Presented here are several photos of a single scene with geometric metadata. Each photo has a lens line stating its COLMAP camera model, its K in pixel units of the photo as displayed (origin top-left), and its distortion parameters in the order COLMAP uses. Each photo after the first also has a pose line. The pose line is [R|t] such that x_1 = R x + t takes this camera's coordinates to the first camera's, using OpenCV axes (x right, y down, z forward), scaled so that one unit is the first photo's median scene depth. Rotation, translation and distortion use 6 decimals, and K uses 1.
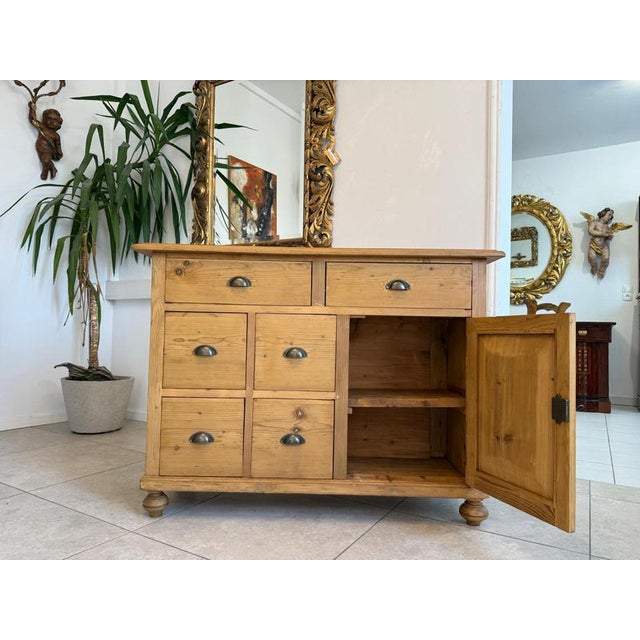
lens RADIAL K [[455.0, 0, 324.7], [0, 455.0, 320.7], [0, 0, 1]] dist [0.040172, -0.056987]
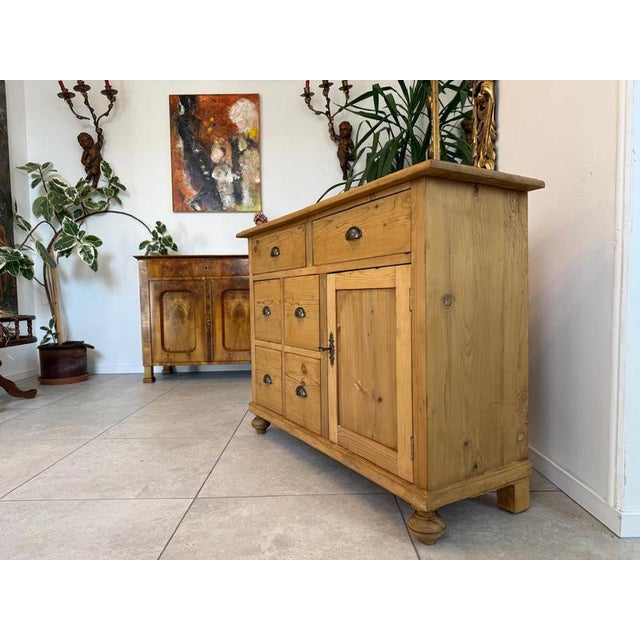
lens RADIAL K [[455.0, 0, 317.0], [0, 455.0, 318.2], [0, 0, 1]] dist [0.040172, -0.056987]
pose [[0.501526, 0.008896, -0.865097, 0.858863], [0.055582, 0.997550, 0.042480, 0.040254], [0.863356, -0.069388, 0.499802, 0.488010]]
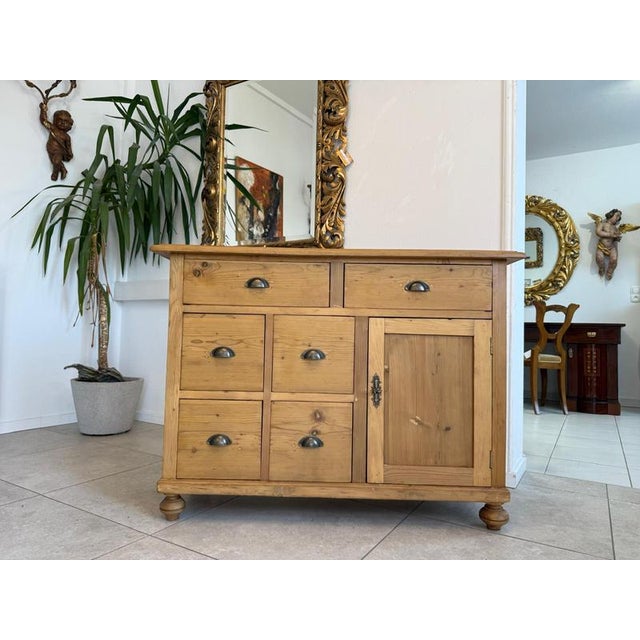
lens RADIAL K [[455.0, 0, 323.1], [0, 455.0, 318.2], [0, 0, 1]] dist [0.040172, -0.056987]
pose [[0.999987, 0.001216, -0.004899, -0.038069], [-0.001250, 0.999975, -0.007010, -0.001783], [0.004891, 0.007016, 0.999963, 0.007652]]
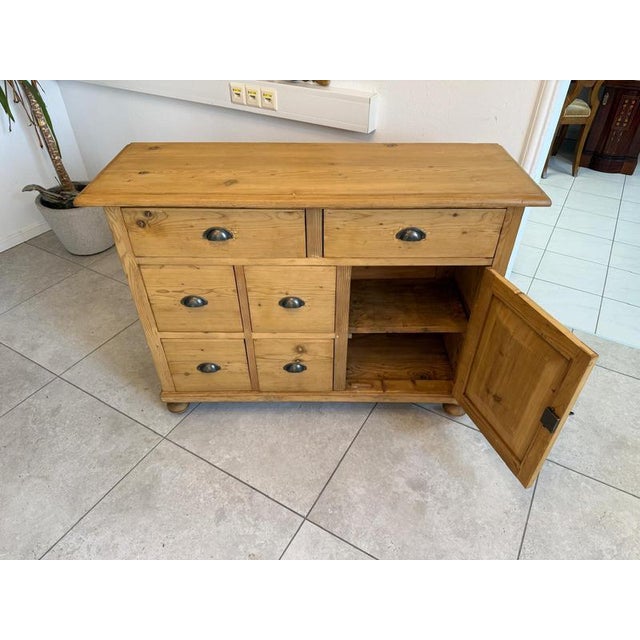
lens RADIAL K [[455.0, 0, 325.4], [0, 455.0, 322.1], [0, 0, 1]] dist [0.040172, -0.056987]
pose [[0.999856, -0.015014, -0.007923, 0.010379], [0.016510, 0.751263, 0.659796, -0.496091], [-0.003954, -0.659832, 0.751403, 0.270460]]
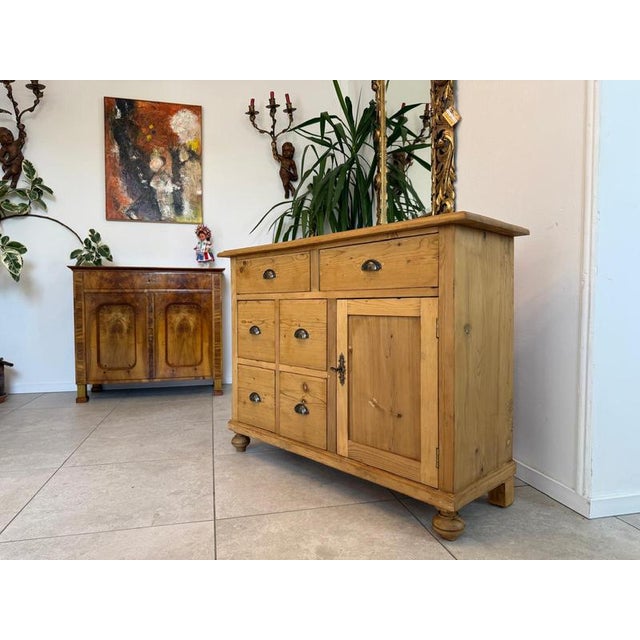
lens RADIAL K [[455.0, 0, 317.7], [0, 455.0, 318.7], [0, 0, 1]] dist [0.040172, -0.056987]
pose [[0.687698, -0.001331, -0.725996, 0.763344], [0.040994, 0.998474, 0.037001, -0.006632], [0.724839, -0.055207, 0.686703, 0.251193]]
